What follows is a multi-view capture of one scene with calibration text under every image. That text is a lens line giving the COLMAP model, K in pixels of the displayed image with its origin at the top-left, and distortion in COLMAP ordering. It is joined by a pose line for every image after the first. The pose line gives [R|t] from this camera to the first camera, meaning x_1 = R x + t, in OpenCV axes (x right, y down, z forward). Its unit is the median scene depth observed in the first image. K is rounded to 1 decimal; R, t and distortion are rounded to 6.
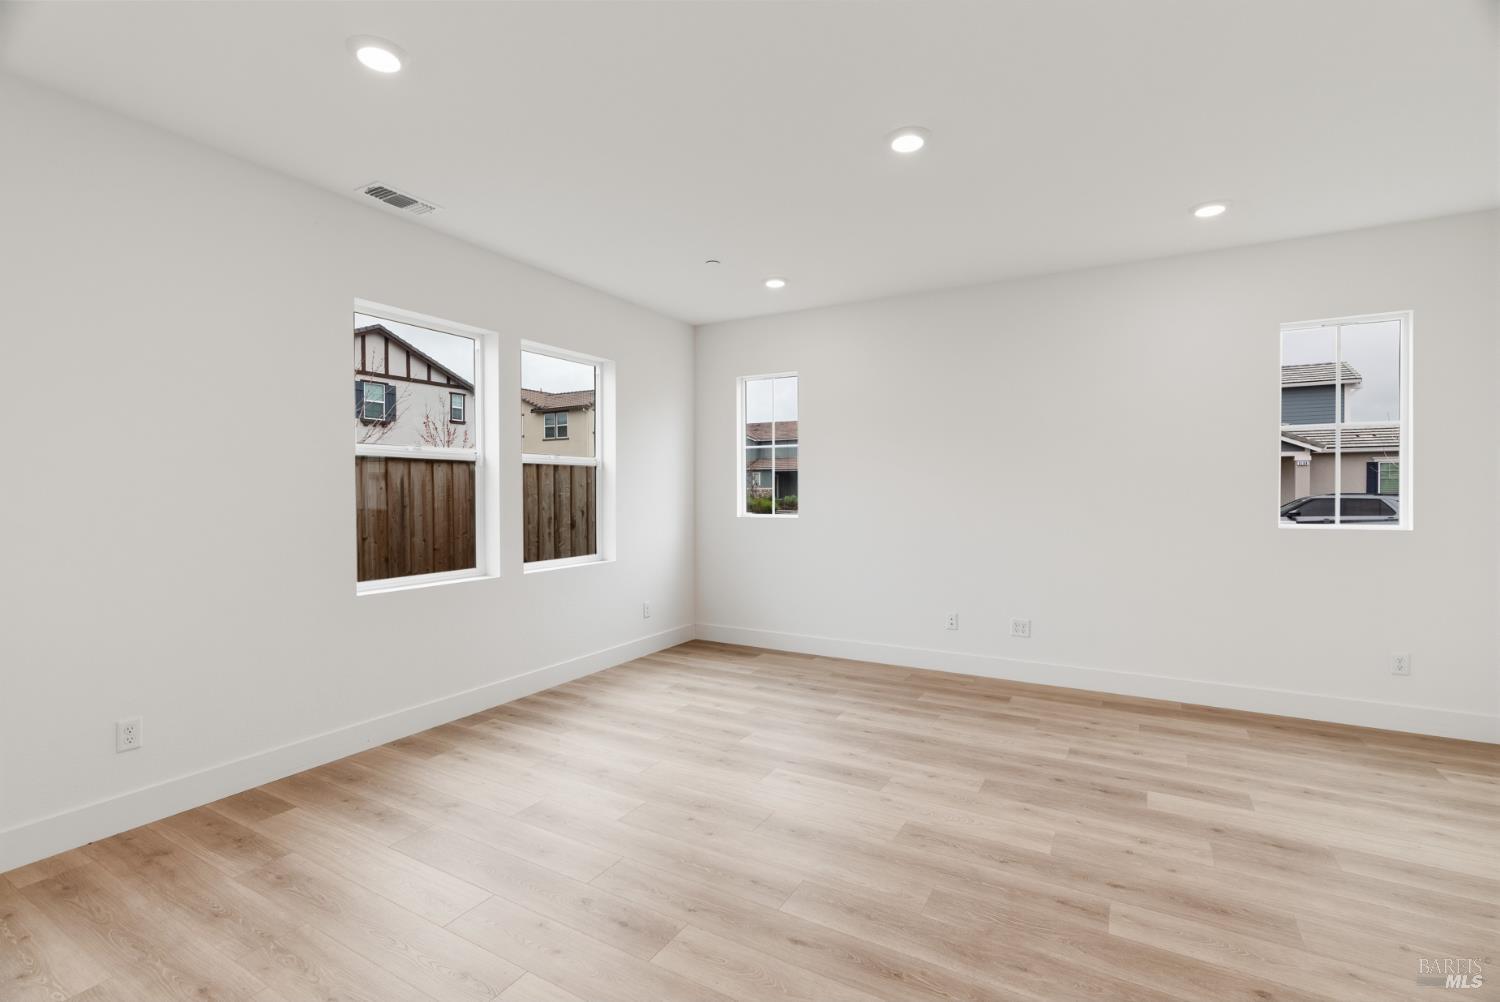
lens RADIAL K [[699.1, 0, 715.8], [0, 699.1, 503.9], [0, 0, 1]] dist [0.001373, 0.000250]
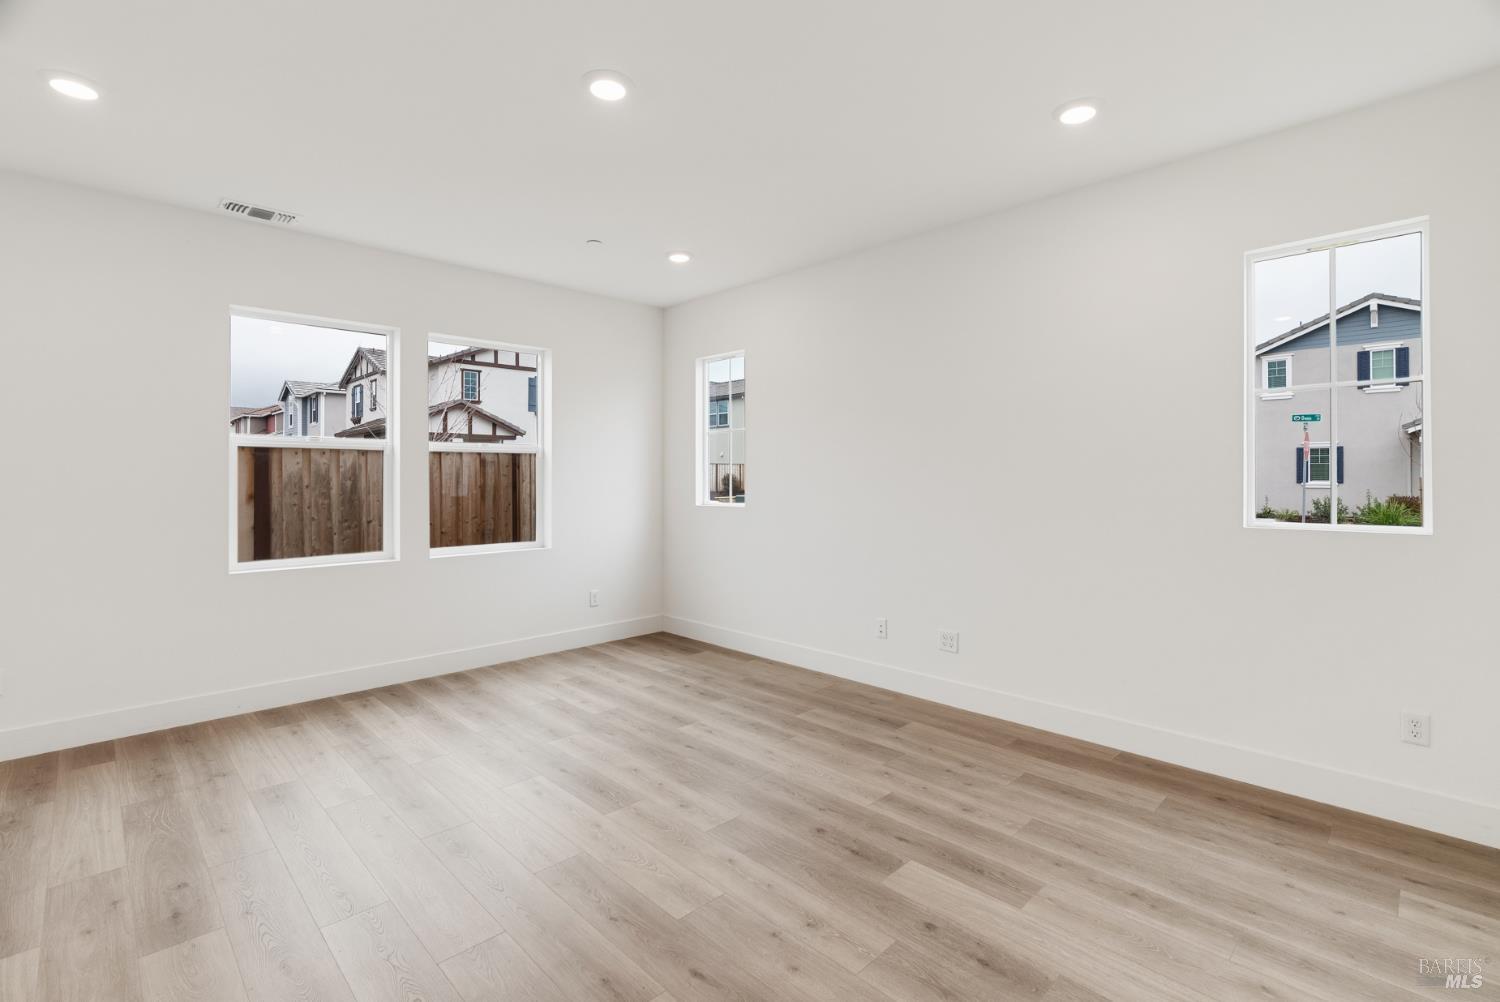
lens RADIAL K [[699.1, 0, 708.9], [0, 699.1, 482.3], [0, 0, 1]] dist [0.001373, 0.000250]
pose [[0.961342, 0.001218, -0.275356, 0.459150], [-0.004470, 0.999927, -0.011185, -0.002697], [0.275322, 0.011984, 0.961277, 0.132661]]
